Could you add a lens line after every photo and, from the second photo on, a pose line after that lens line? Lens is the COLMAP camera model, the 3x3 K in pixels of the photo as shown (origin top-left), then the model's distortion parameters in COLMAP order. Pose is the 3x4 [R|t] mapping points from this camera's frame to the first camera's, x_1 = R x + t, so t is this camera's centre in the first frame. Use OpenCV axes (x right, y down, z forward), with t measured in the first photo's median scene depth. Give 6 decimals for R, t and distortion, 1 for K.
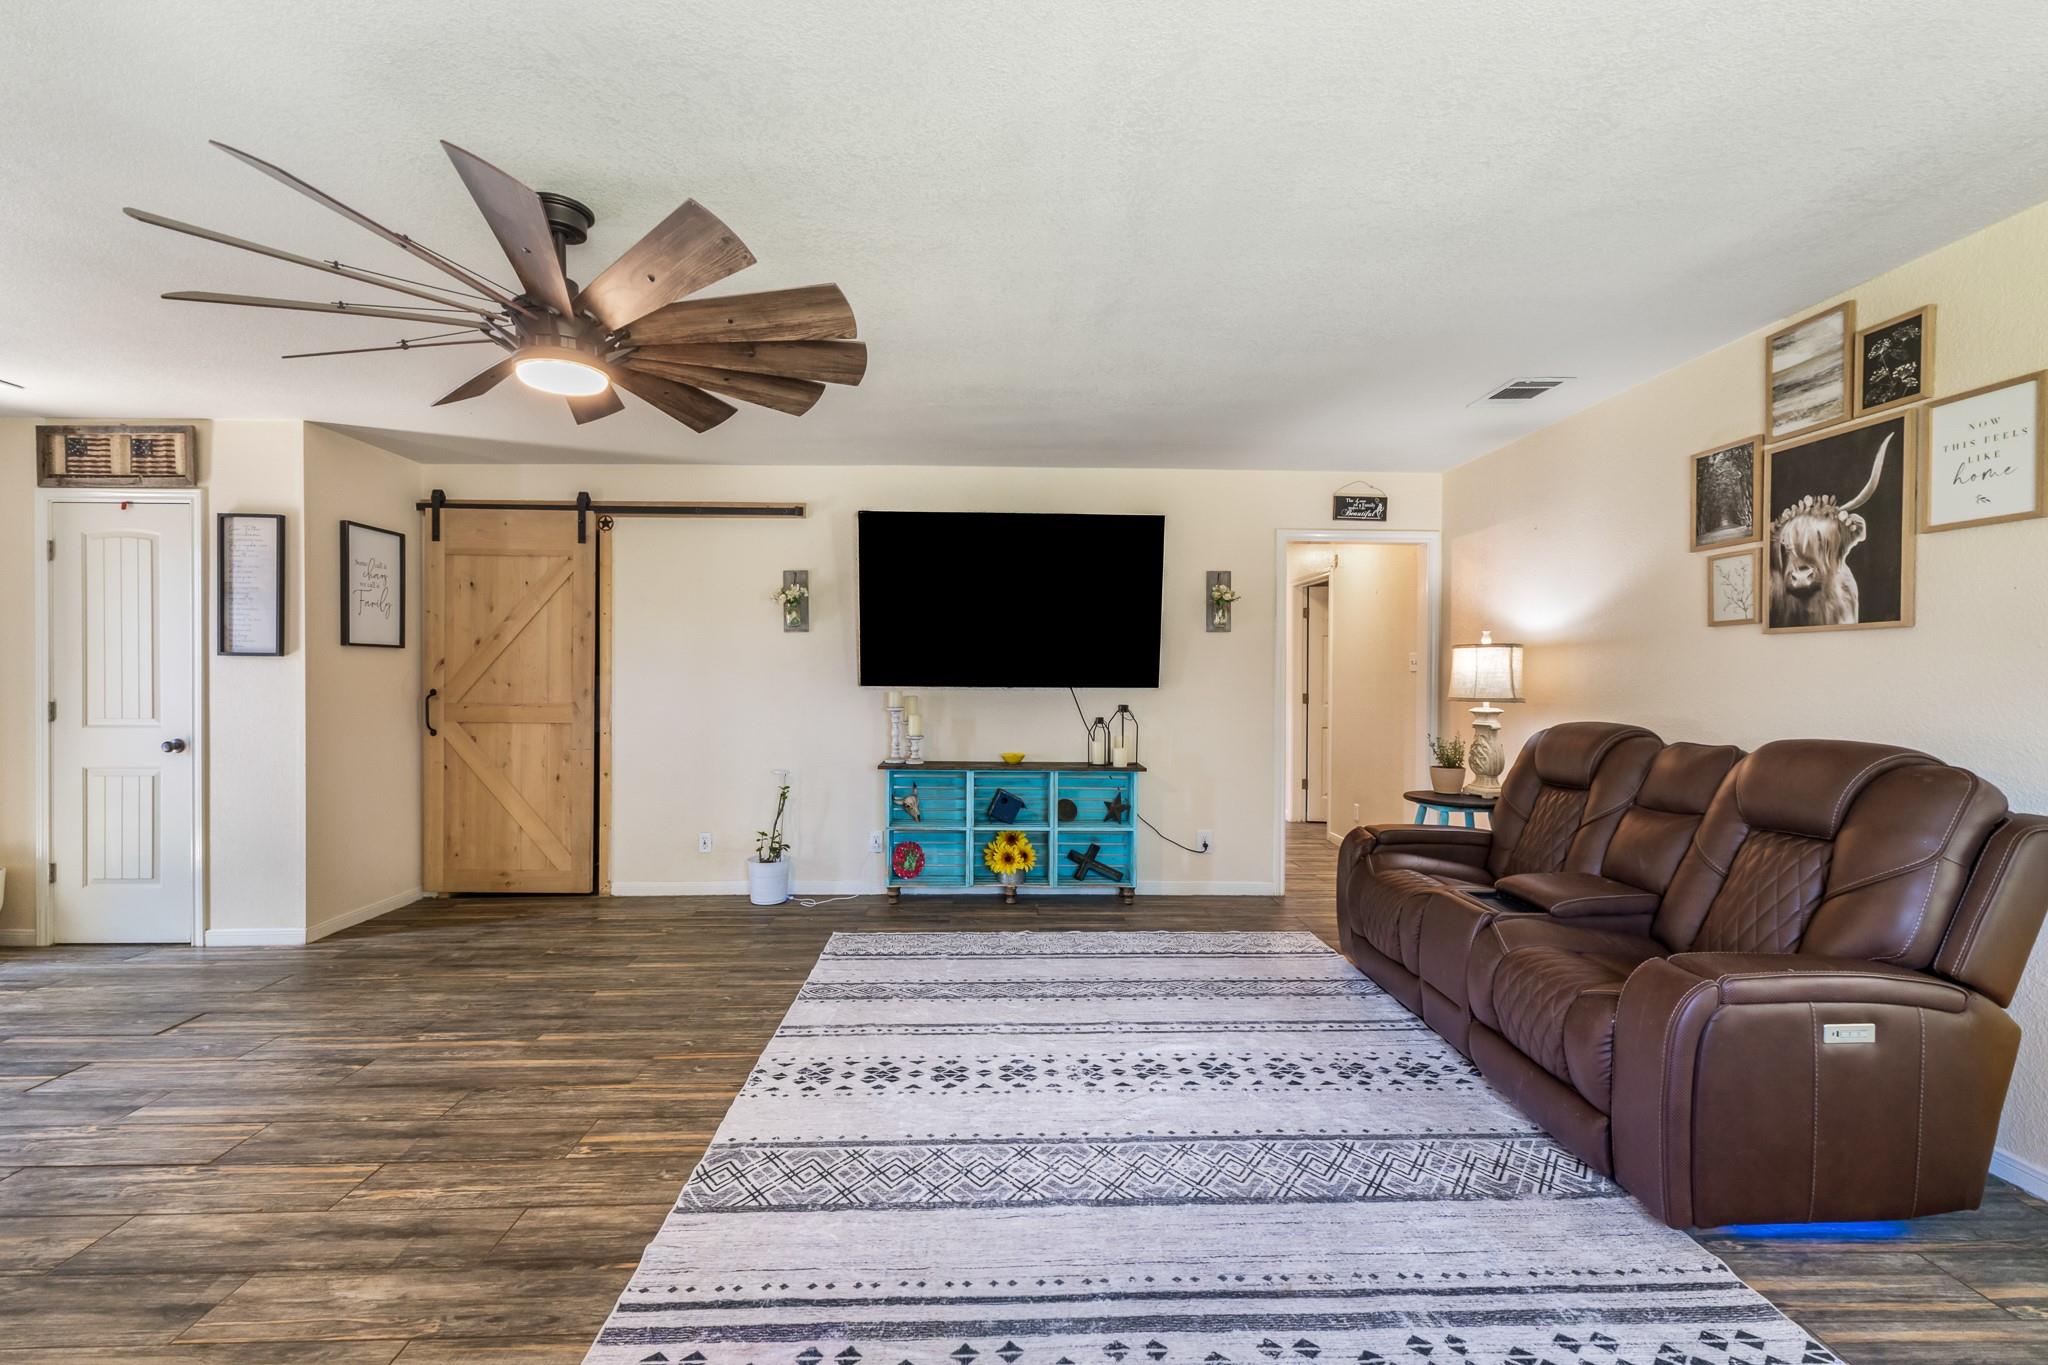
lens RADIAL K [[870.3, 0, 1020.3], [0, 870.3, 682.2], [0, 0, 1]] dist [0.003543, -0.000052]
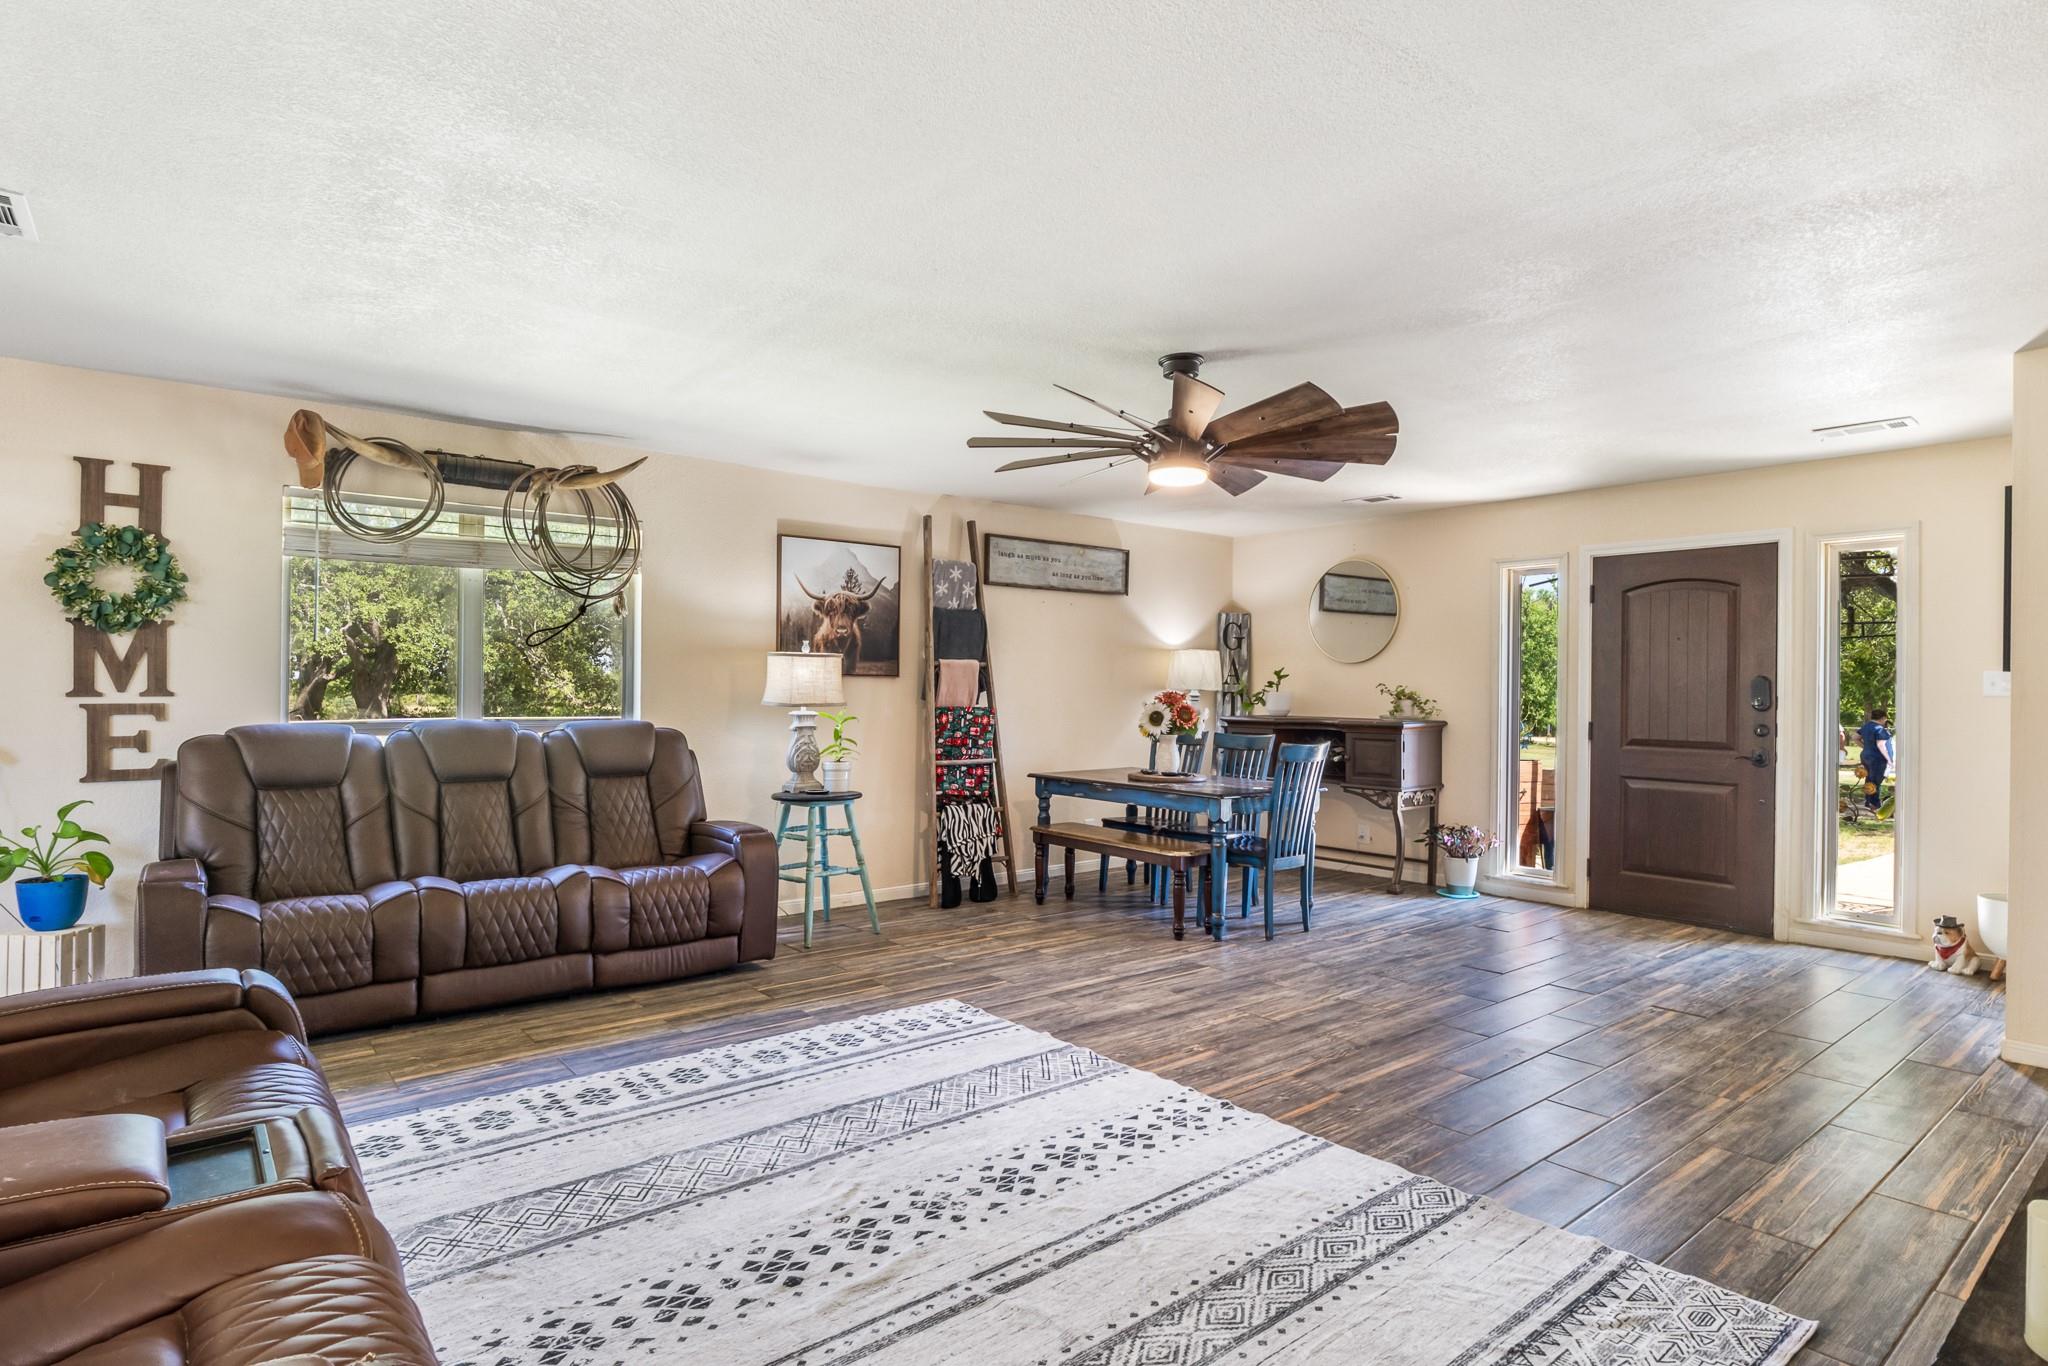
lens RADIAL K [[1075.6, 0, 1031.7], [0, 1075.6, 683.1], [0, 0, 1]] dist [-0.011673, -0.000308]
pose [[-0.788104, -0.016152, -0.615330, 0.594555], [-0.018698, 0.999823, -0.002296, -0.005278], [0.615257, 0.009696, -0.788267, 1.789935]]
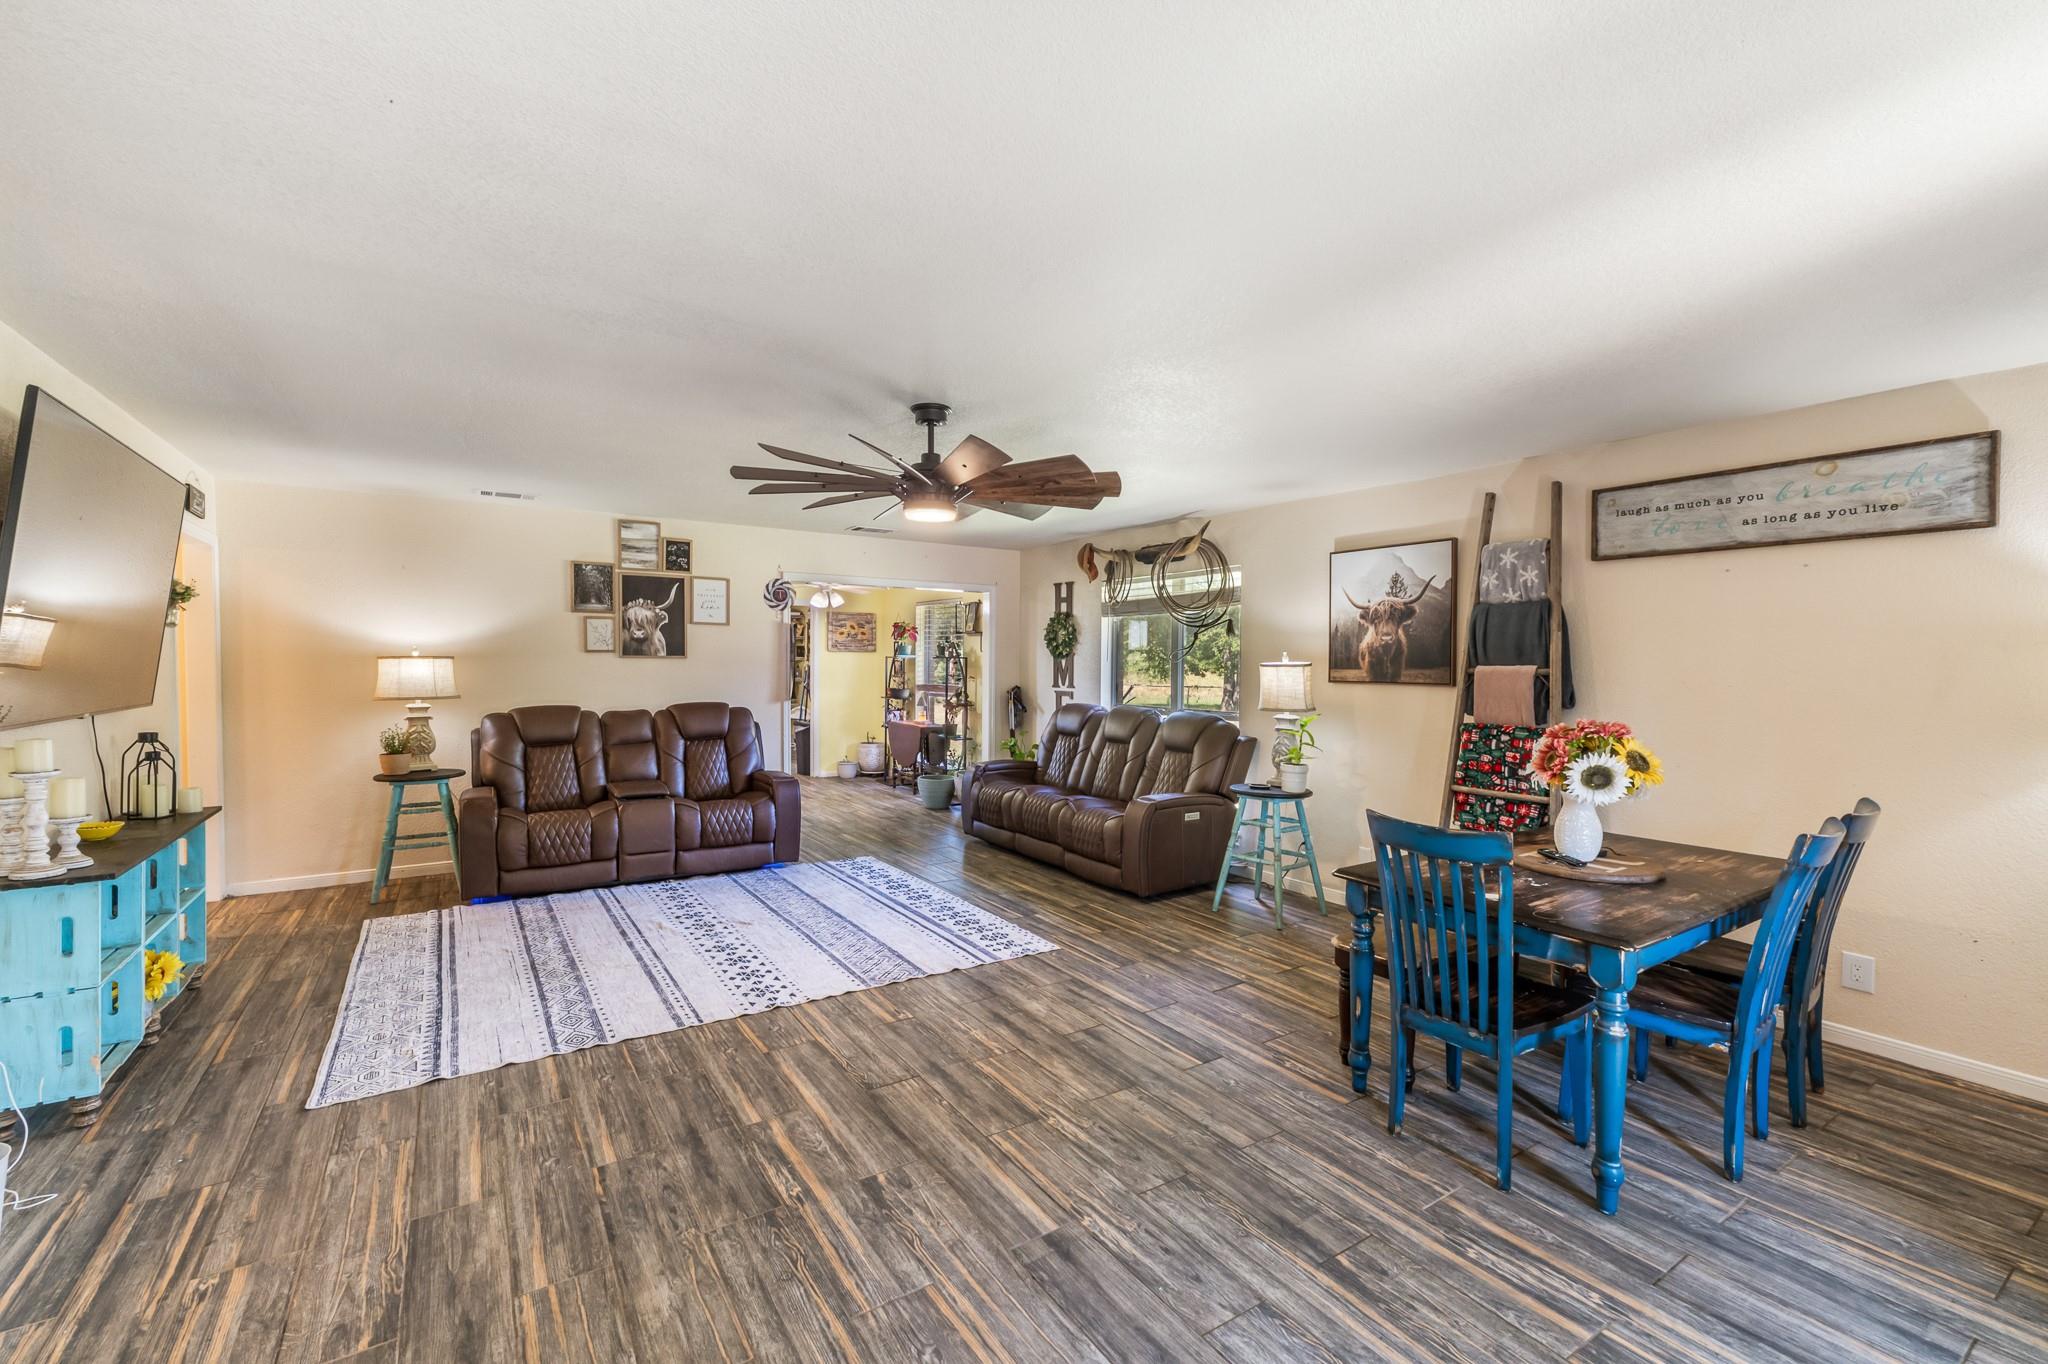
lens RADIAL K [[870.3, 0, 1020.3], [0, 870.3, 681.7], [0, 0, 1]] dist [0.003543, -0.000052]
pose [[-0.520377, -0.032193, 0.853330, -1.586049], [-0.004261, 0.999375, 0.035105, -0.080943], [-0.853926, 0.014632, -0.520188, 1.354398]]
